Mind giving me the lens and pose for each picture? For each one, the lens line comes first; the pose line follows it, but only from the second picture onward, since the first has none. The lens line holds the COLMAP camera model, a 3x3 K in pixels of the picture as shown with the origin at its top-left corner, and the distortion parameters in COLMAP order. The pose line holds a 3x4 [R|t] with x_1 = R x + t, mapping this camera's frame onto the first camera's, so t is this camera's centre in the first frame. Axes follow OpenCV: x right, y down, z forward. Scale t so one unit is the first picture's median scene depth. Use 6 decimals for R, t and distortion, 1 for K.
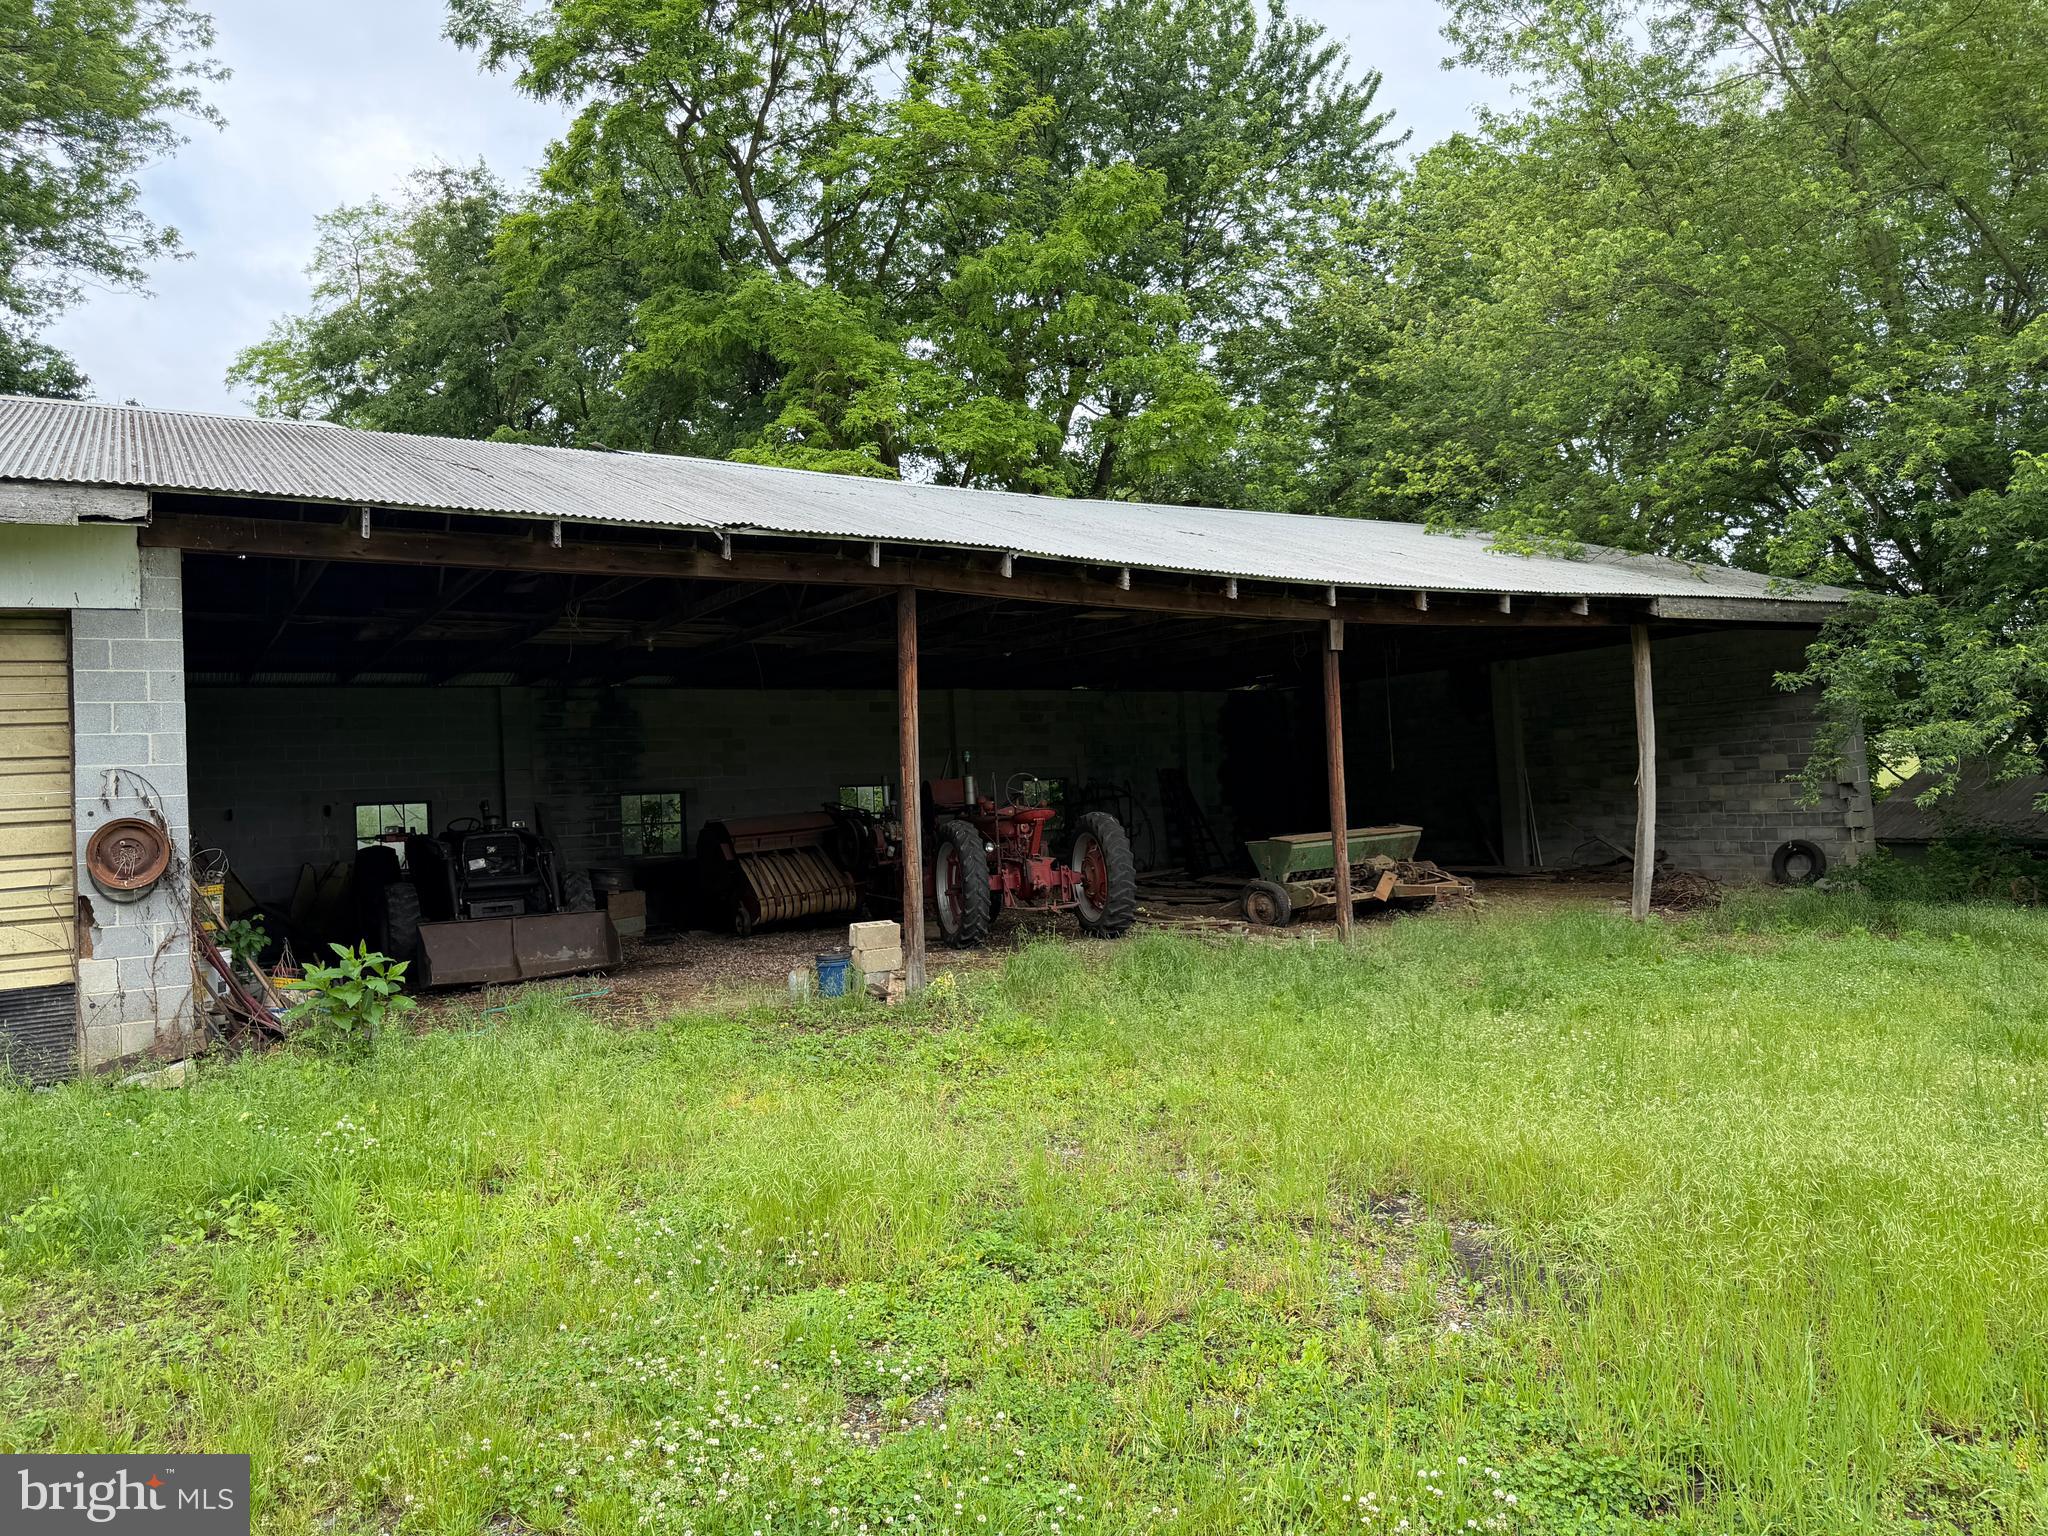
lens RADIAL K [[1457.7, 0, 1023.2], [0, 1457.7, 697.9], [0, 0, 1]] dist [-0.006304, -0.004521]
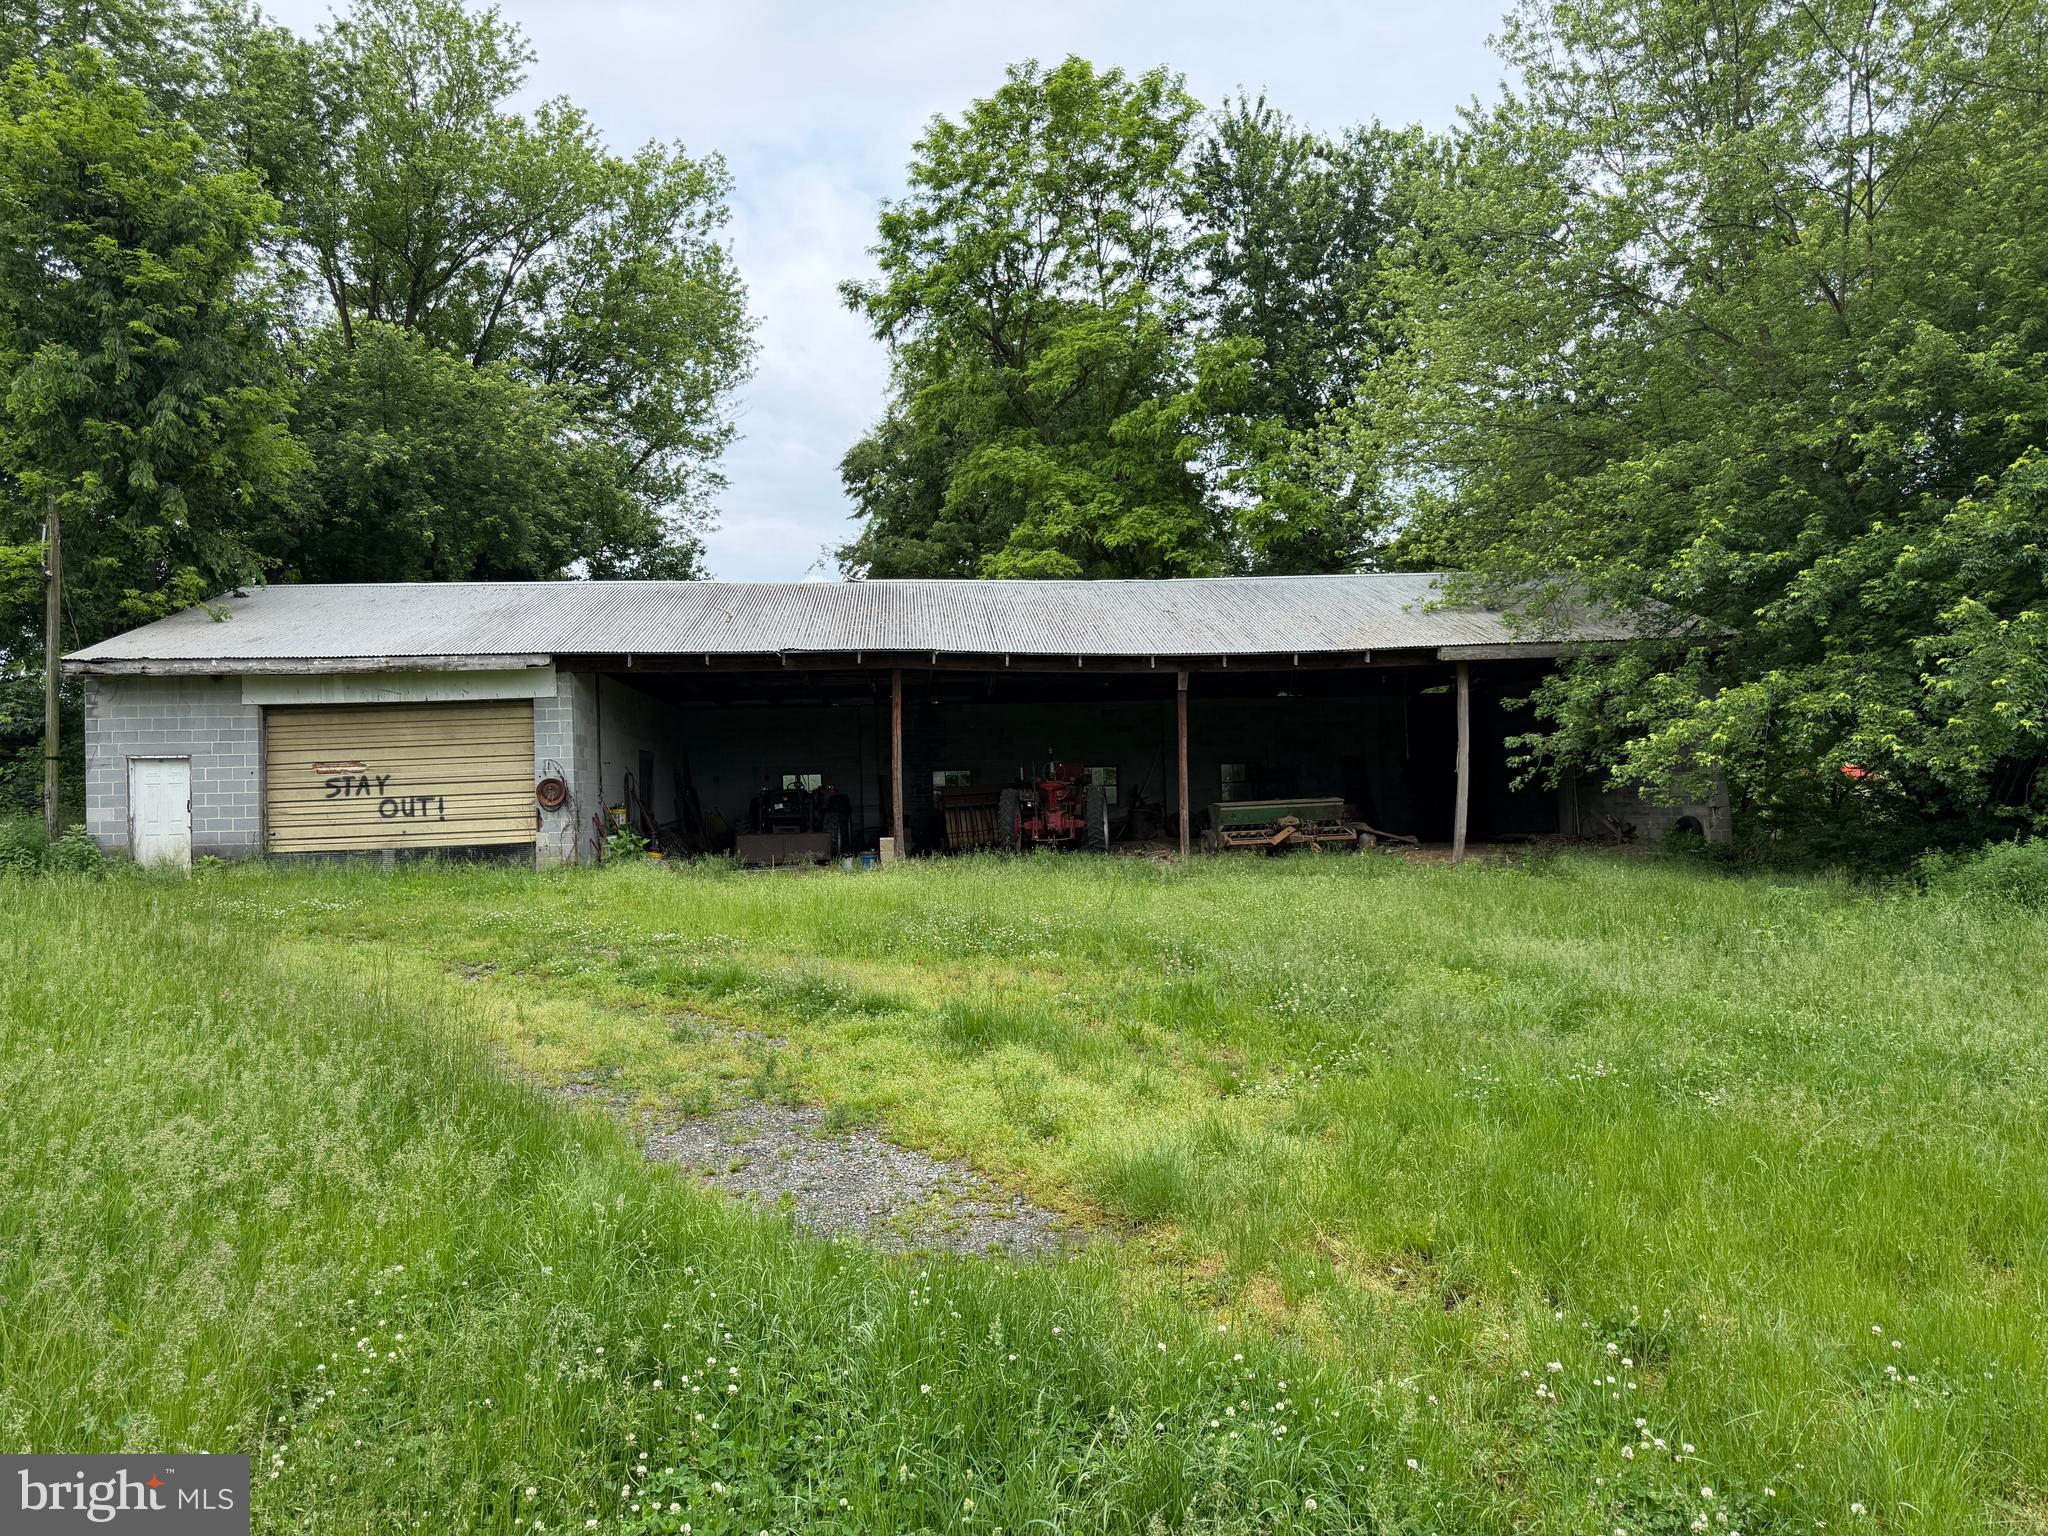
lens RADIAL K [[1410.1, 0, 1024.0], [0, 1410.1, 768.0], [0, 0, 1]] dist [0.001808, -0.050334]
pose [[0.889350, 0.011666, -0.457079, 0.832345], [0.018933, 0.997878, 0.062306, -0.050543], [0.456835, -0.064065, 0.887241, -0.549623]]
